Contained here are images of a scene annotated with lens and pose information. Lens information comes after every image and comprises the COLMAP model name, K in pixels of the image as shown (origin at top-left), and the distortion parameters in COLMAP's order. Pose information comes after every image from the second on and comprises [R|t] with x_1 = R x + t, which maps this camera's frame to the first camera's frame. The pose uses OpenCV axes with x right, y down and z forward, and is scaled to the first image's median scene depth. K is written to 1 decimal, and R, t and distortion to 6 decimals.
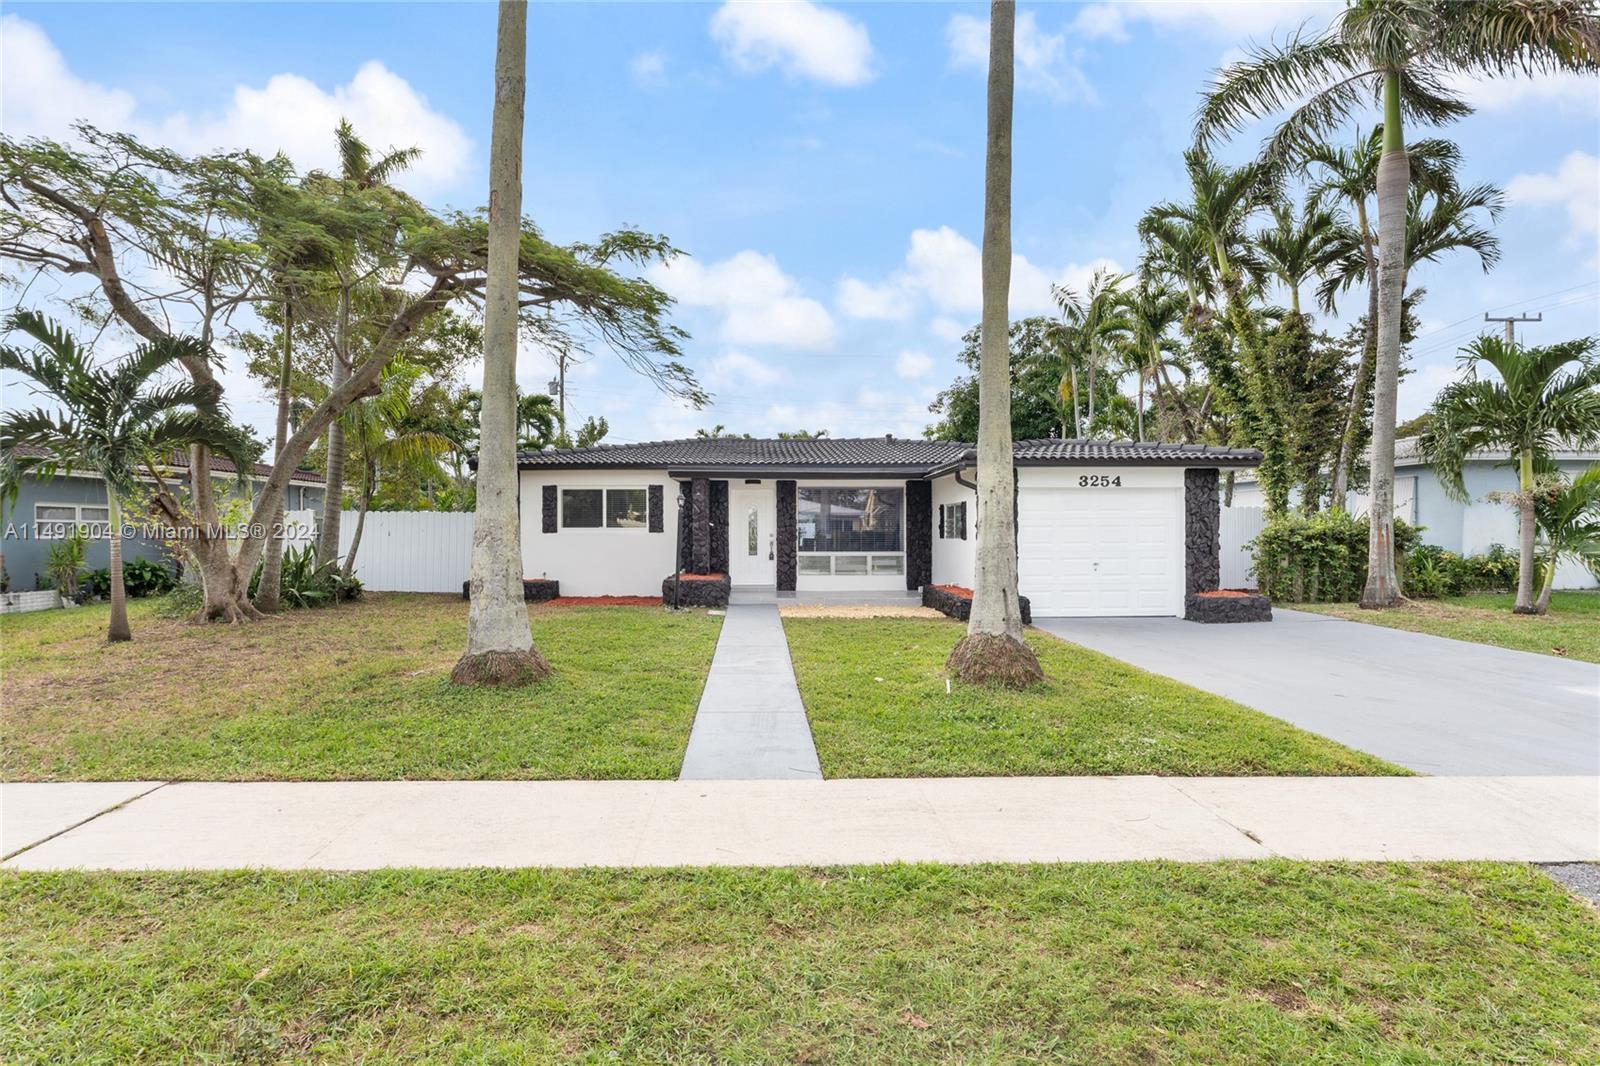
lens RADIAL K [[710.3, 0, 777.6], [0, 710.3, 528.6], [0, 0, 1]] dist [-0.003558, -0.000008]
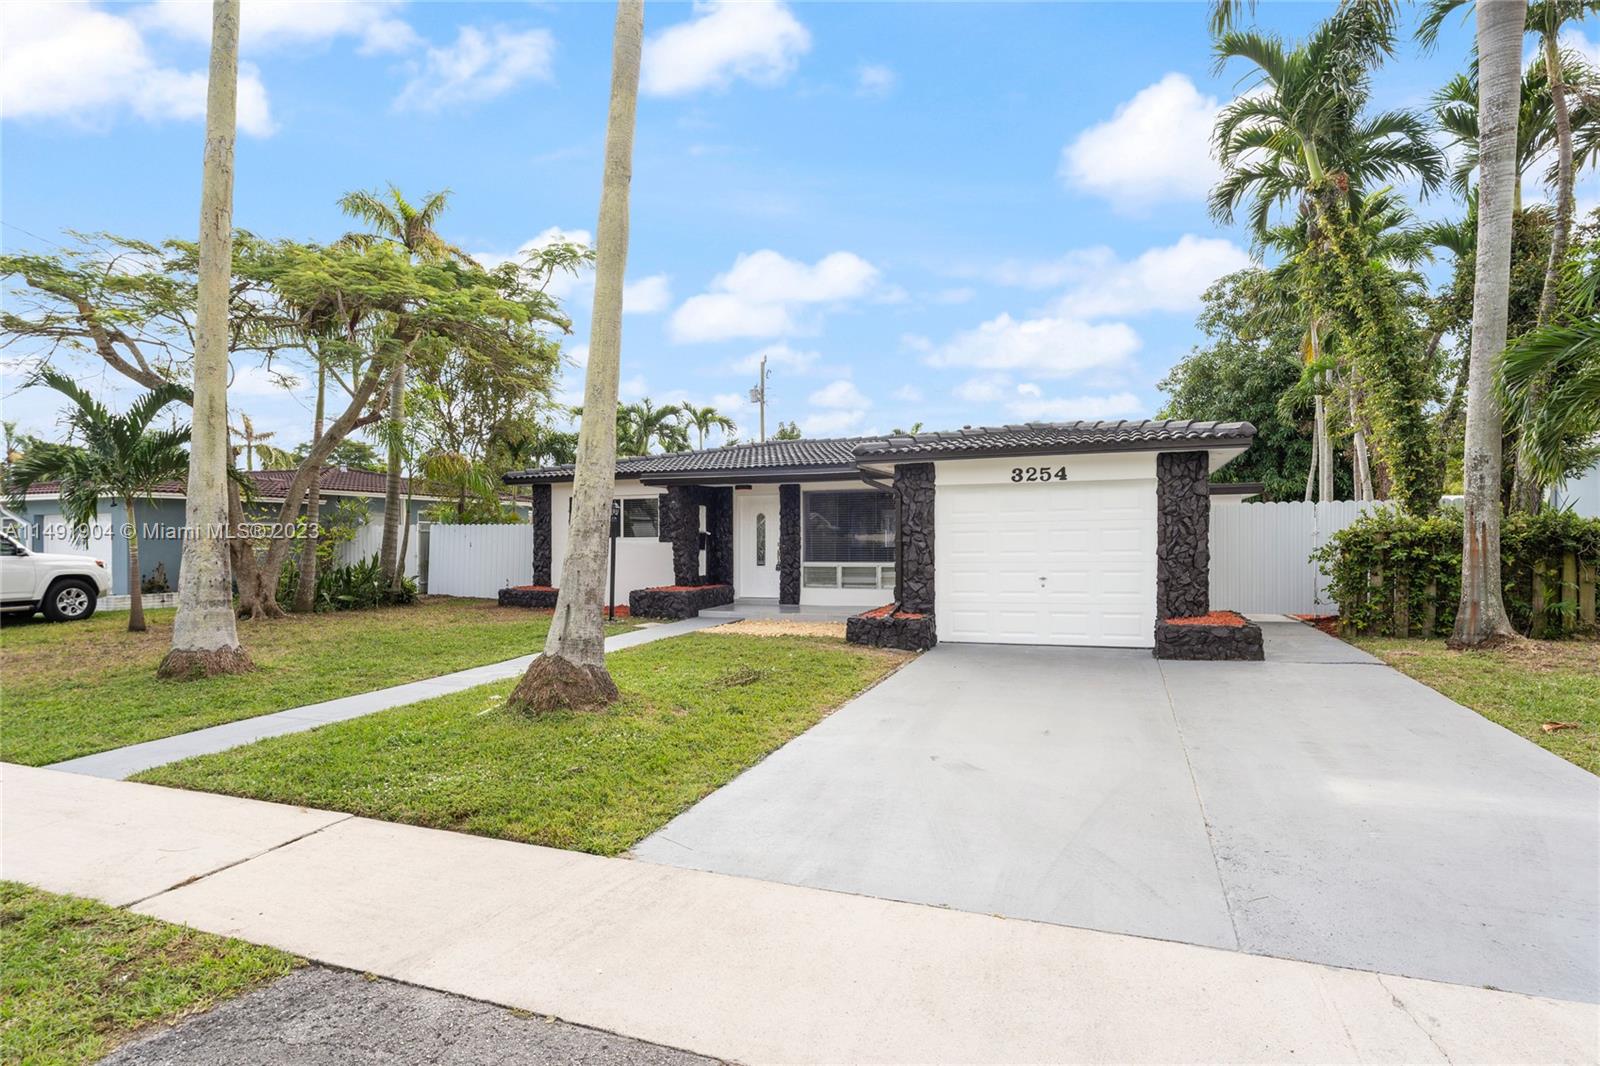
lens RADIAL K [[764.4, 0, 802.0], [0, 764.4, 536.3], [0, 0, 1]] dist [-0.002838, 0.000045]
pose [[0.937523, -0.009489, -0.347794, 0.443712], [0.009397, 0.999954, -0.001949, 0.001615], [0.347796, -0.001441, 0.937569, 0.093389]]
